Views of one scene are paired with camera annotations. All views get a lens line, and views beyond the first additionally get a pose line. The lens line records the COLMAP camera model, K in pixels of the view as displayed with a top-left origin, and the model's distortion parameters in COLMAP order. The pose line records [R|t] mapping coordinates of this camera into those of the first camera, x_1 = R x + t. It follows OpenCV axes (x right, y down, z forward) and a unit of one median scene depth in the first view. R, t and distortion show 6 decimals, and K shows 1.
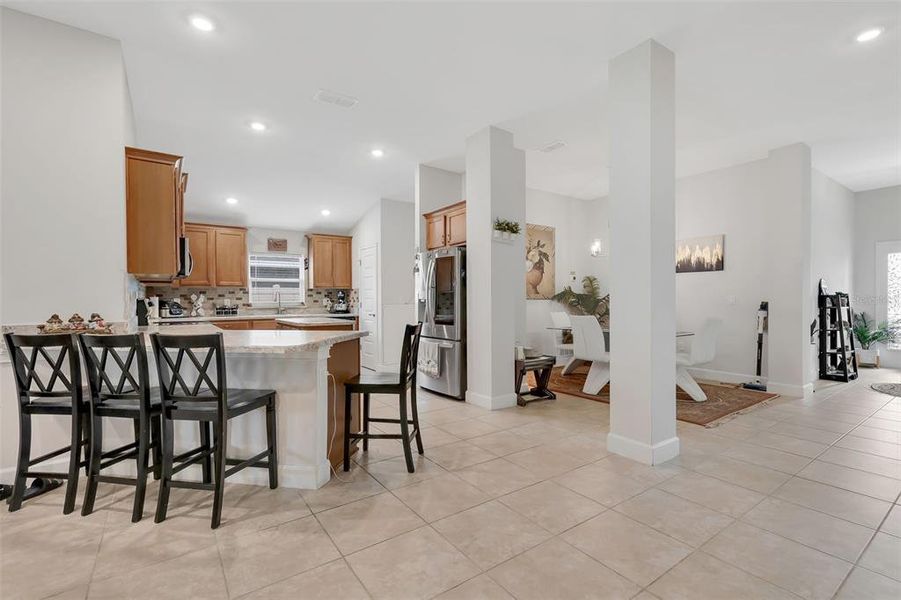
lens RADIAL K [[405.6, 0, 457.4], [0, 405.6, 299.4], [0, 0, 1]] dist [0.001831, 0.000029]
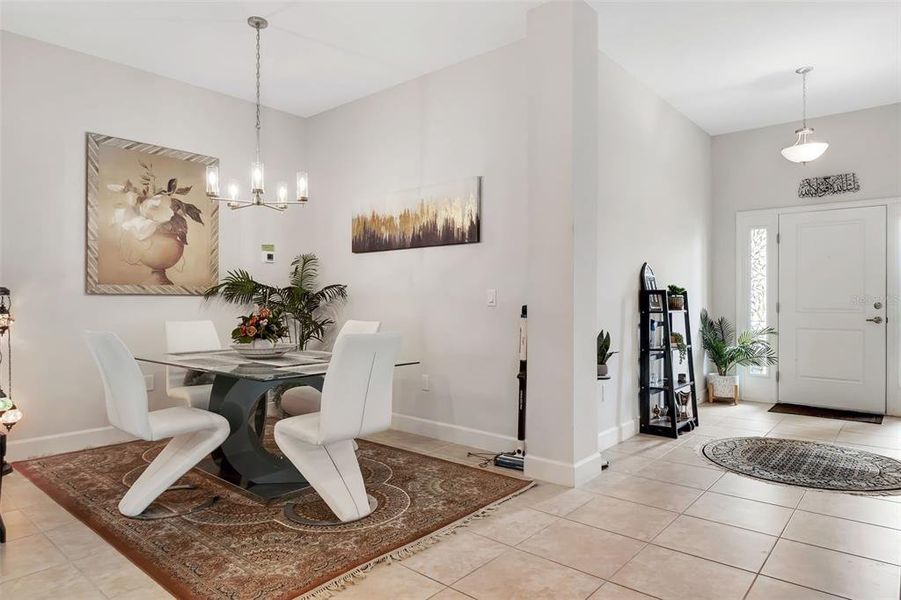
lens RADIAL K [[544.7, 0, 450.5], [0, 544.7, 300.0], [0, 0, 1]] dist [-0.007605, -0.001520]
pose [[0.971040, 0.003749, 0.238887, 0.425363], [-0.003645, 0.999993, -0.000878, 0.005470], [-0.238889, -0.000018, 0.971047, 0.294219]]
